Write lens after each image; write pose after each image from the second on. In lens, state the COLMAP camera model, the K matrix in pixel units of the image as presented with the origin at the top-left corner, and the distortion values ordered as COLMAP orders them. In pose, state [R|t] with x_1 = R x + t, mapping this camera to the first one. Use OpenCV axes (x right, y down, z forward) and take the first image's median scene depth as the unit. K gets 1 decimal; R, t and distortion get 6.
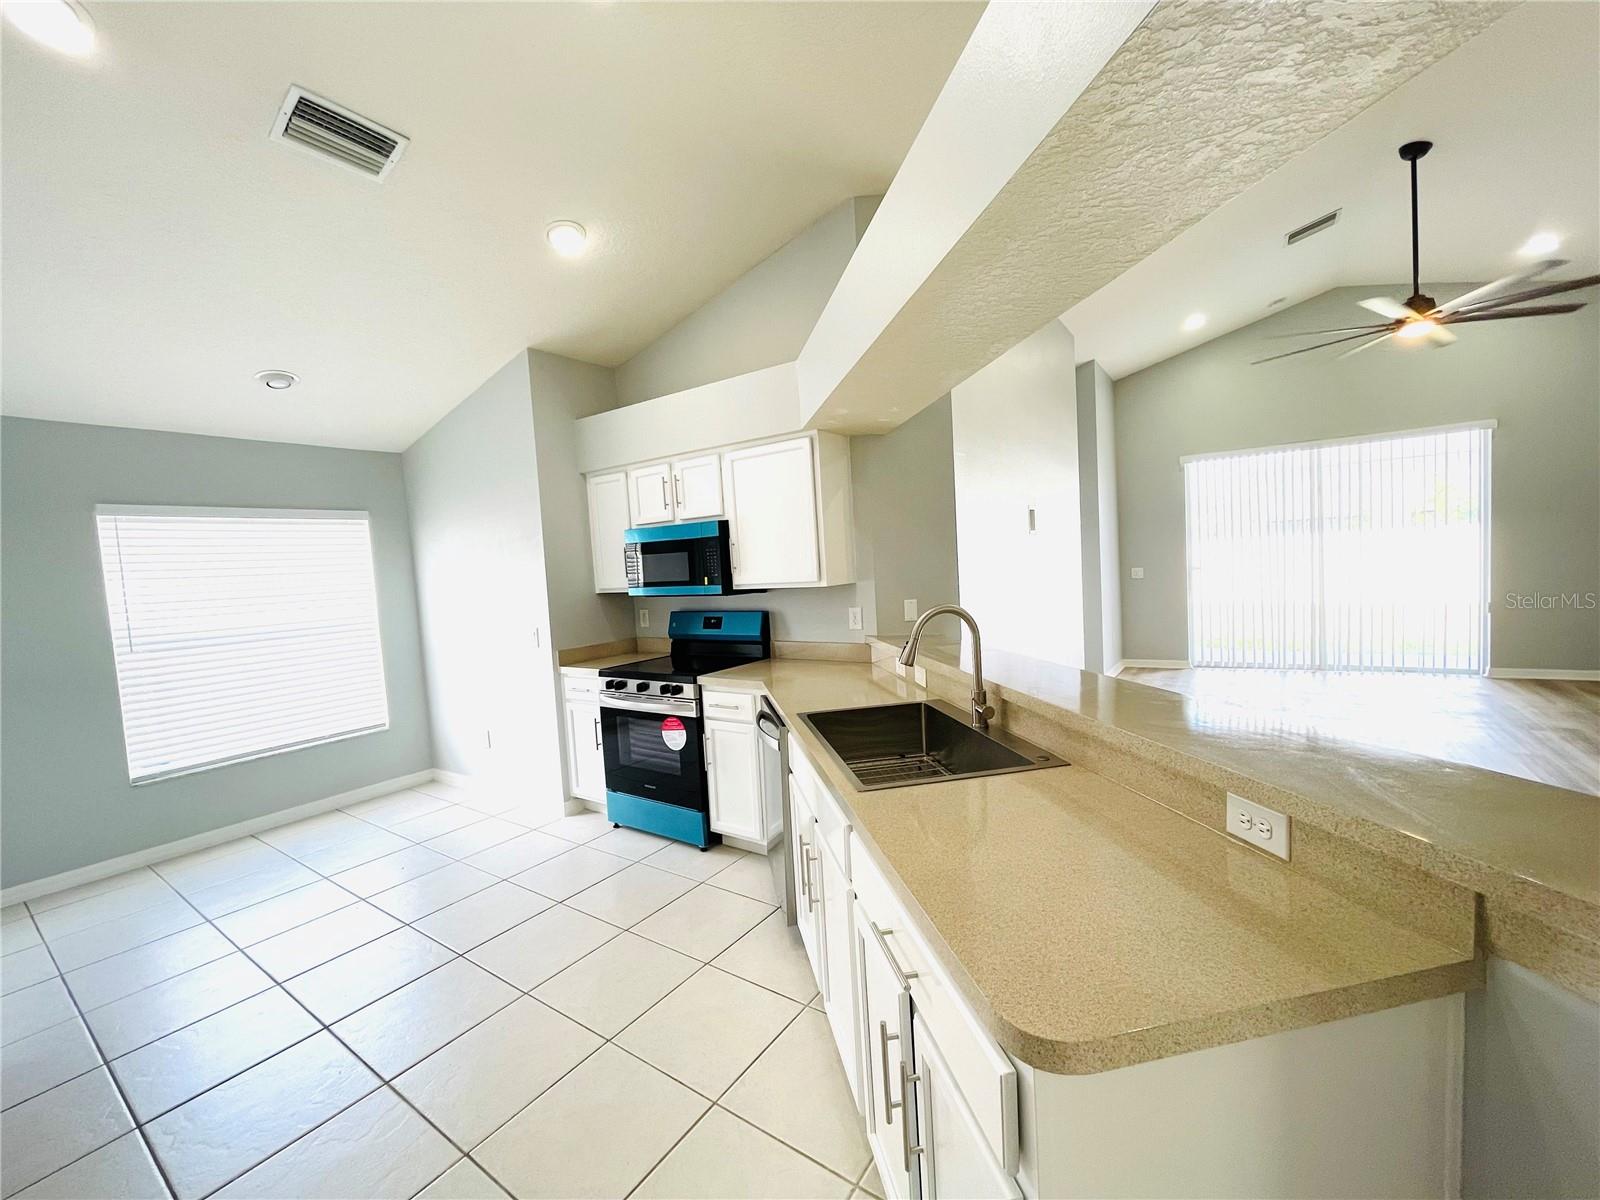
lens RADIAL K [[643.4, 0, 799.8], [0, 643.4, 598.8], [0, 0, 1]] dist [-0.002199, 0.001552]
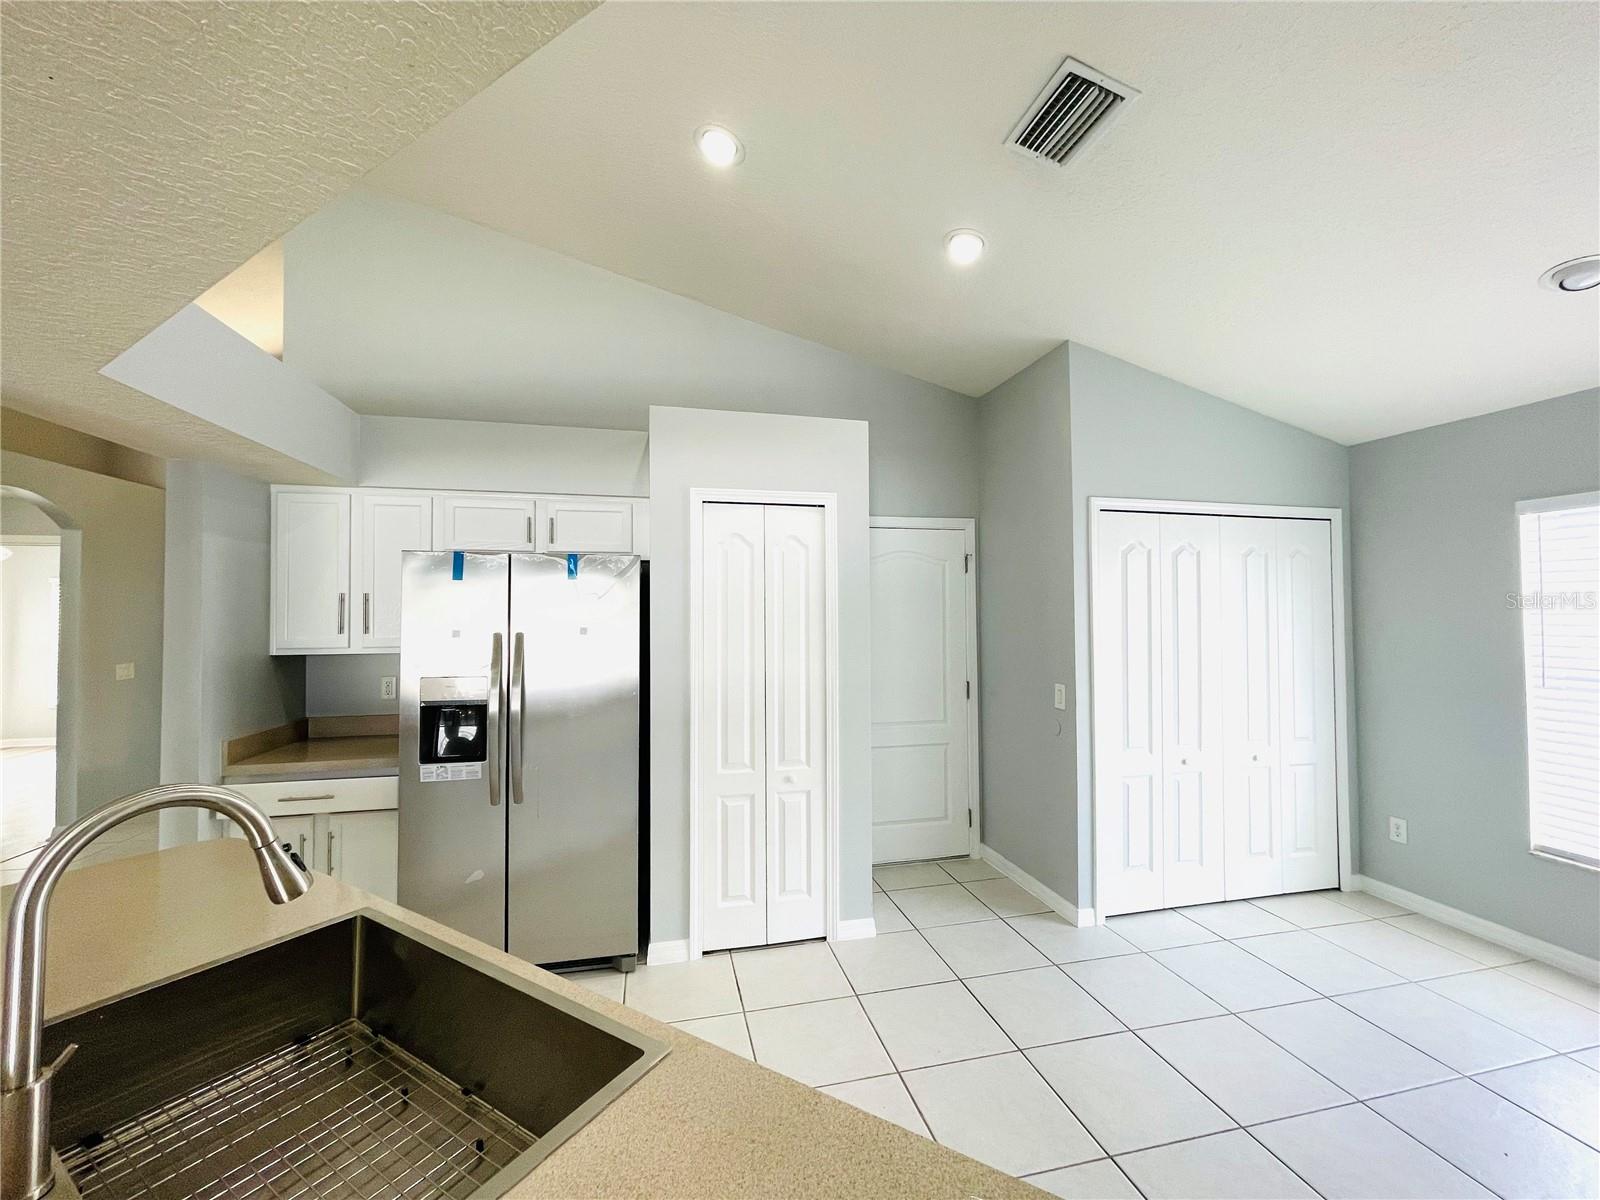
lens RADIAL K [[643.4, 0, 804.9], [0, 643.4, 602.1], [0, 0, 1]] dist [-0.002199, 0.001552]
pose [[-0.663942, 0.043960, -0.746490, 0.123891], [0.000298, 0.998286, 0.058524, -0.058682], [0.747784, 0.038634, -0.662818, 0.771956]]
